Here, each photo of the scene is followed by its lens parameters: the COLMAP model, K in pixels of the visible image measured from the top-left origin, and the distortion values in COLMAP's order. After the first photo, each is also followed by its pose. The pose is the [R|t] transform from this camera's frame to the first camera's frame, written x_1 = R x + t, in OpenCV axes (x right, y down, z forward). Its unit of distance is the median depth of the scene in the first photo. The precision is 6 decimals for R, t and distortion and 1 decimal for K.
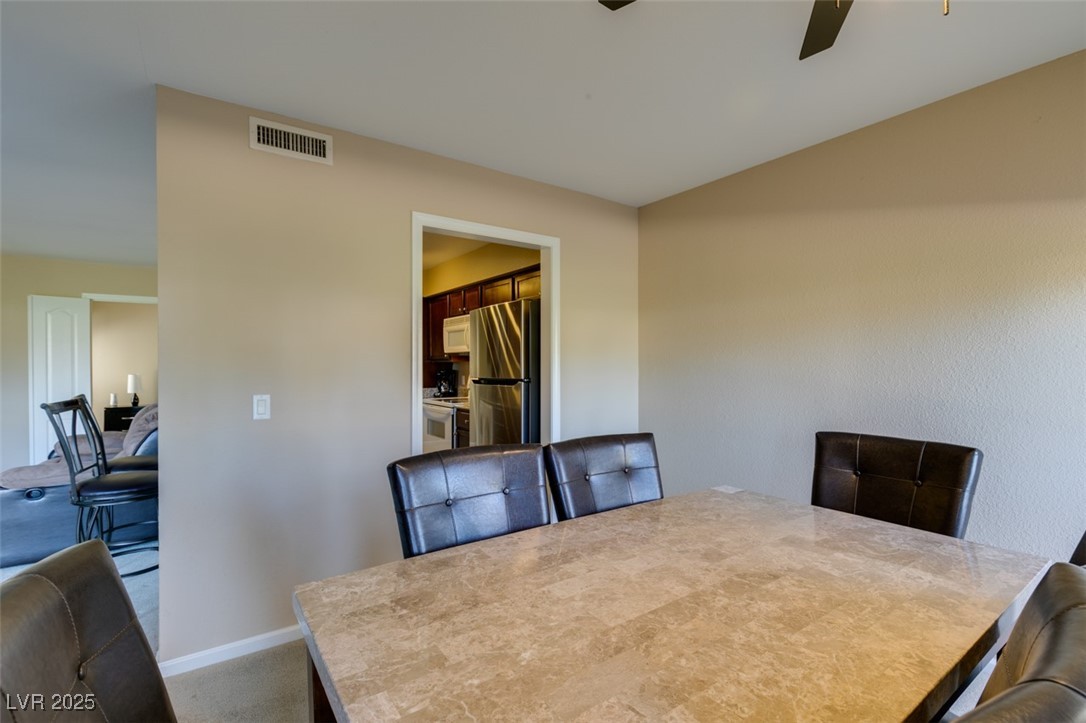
lens RADIAL K [[489.2, 0, 540.9], [0, 489.2, 365.1], [0, 0, 1]] dist [0.000054, -0.006927]
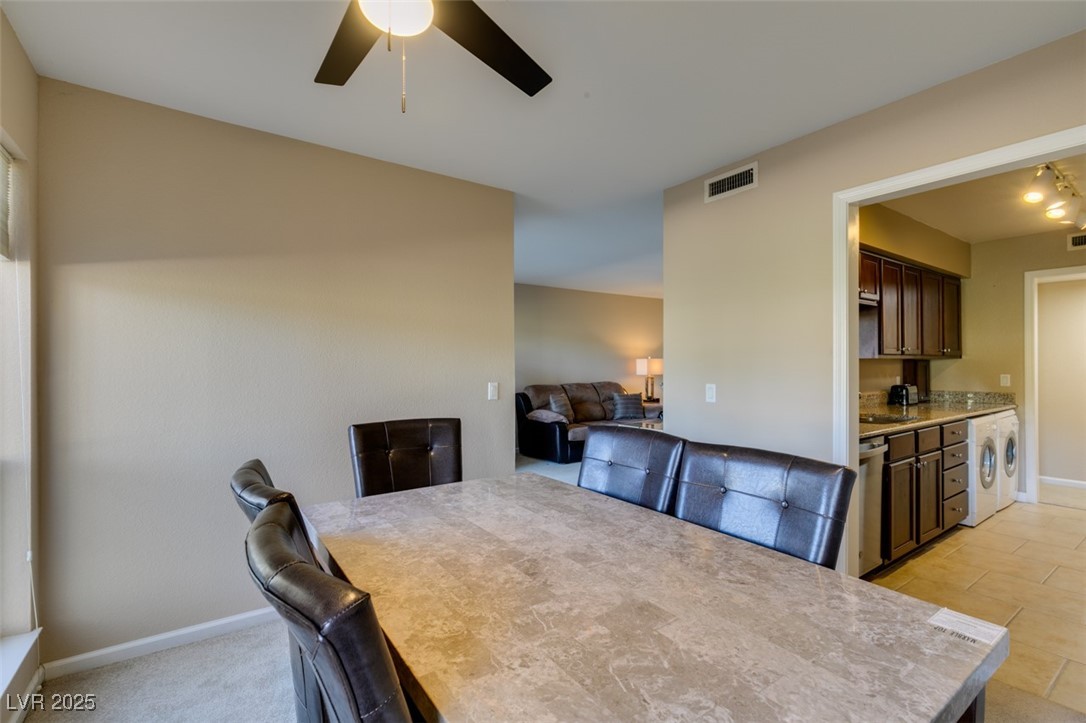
lens RADIAL K [[489.2, 0, 540.9], [0, 489.2, 365.1], [0, 0, 1]] dist [0.000054, -0.006927]
pose [[-0.000494, 0.008147, -0.999967, 1.373500], [0.000232, 0.999967, 0.008146, -0.003798], [1.000000, -0.000228, -0.000496, 0.948459]]
